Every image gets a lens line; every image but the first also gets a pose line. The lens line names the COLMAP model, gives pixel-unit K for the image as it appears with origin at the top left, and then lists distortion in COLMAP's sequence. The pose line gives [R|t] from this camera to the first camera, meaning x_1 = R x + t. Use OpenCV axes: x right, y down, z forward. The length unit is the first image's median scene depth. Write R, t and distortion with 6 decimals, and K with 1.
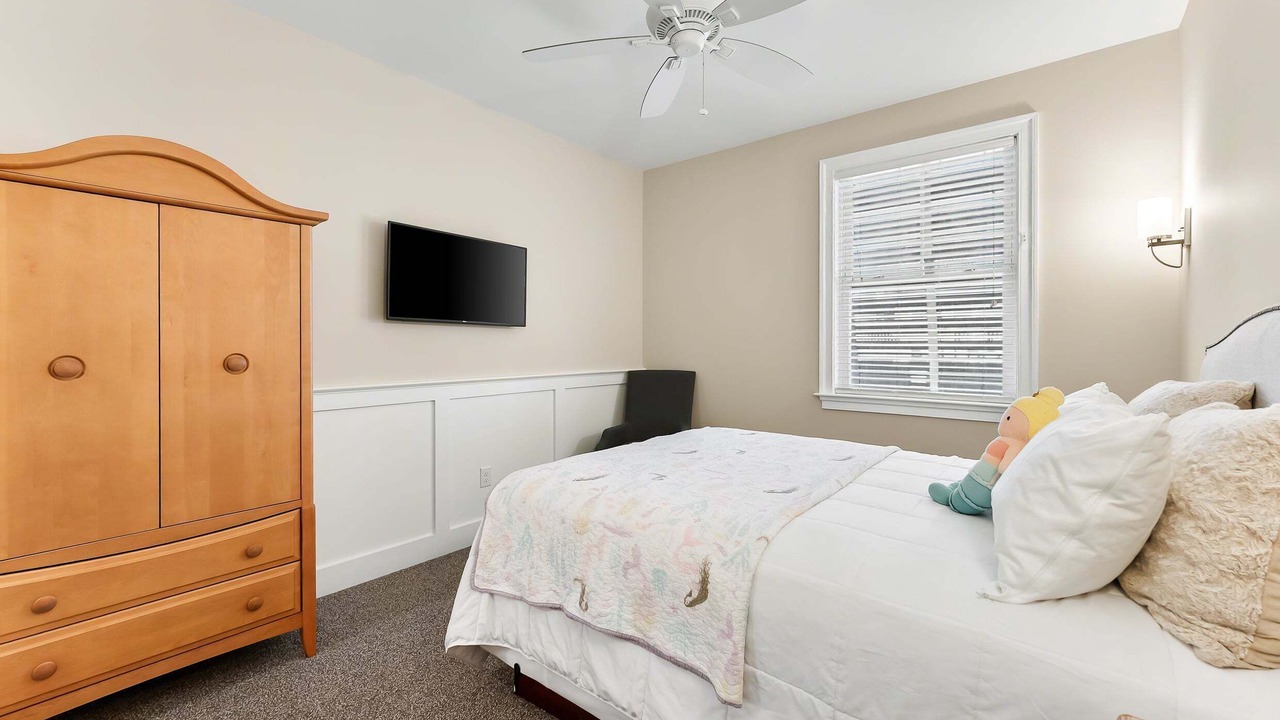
lens RADIAL K [[528.1, 0, 638.4], [0, 528.1, 353.2], [0, 0, 1]] dist [-0.000814, 0.000169]
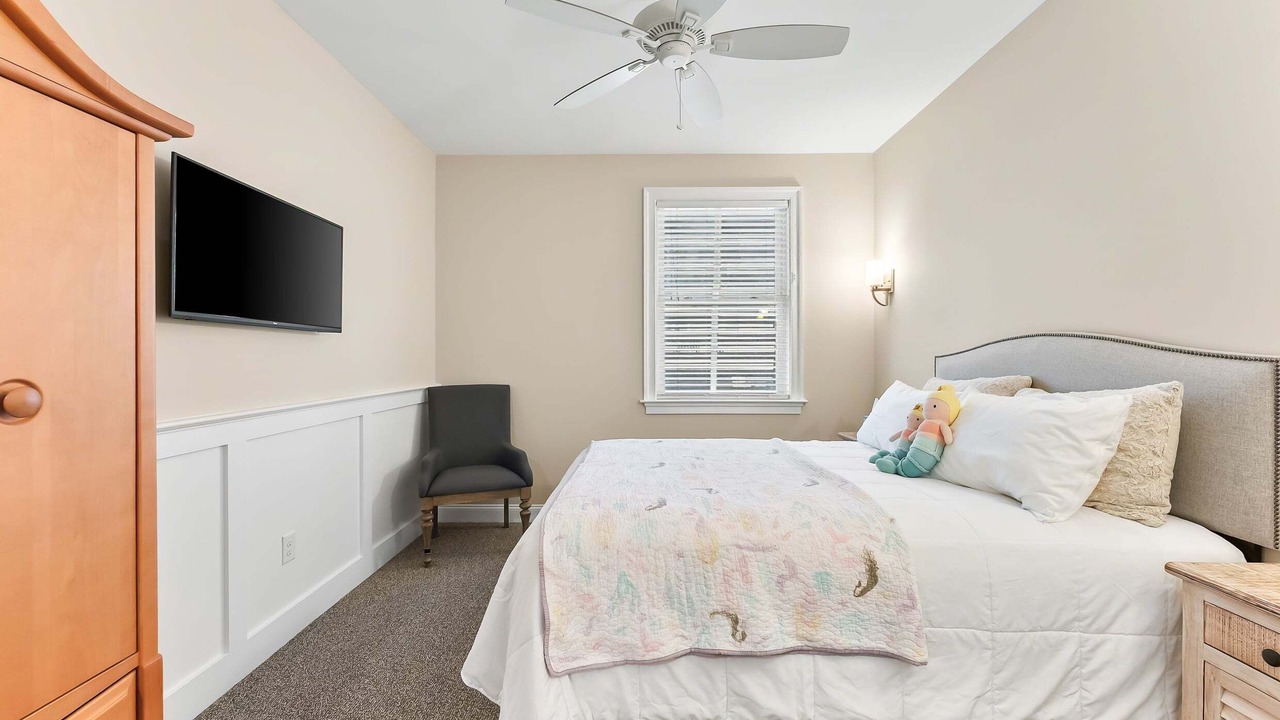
lens RADIAL K [[522.1, 0, 642.5], [0, 522.1, 362.5], [0, 0, 1]] dist [0.000934, -0.000109]
pose [[0.775022, -0.011650, 0.631827, -0.750324], [0.013374, 0.999909, 0.002033, -0.009770], [-0.631793, 0.006874, 0.775106, 0.357511]]
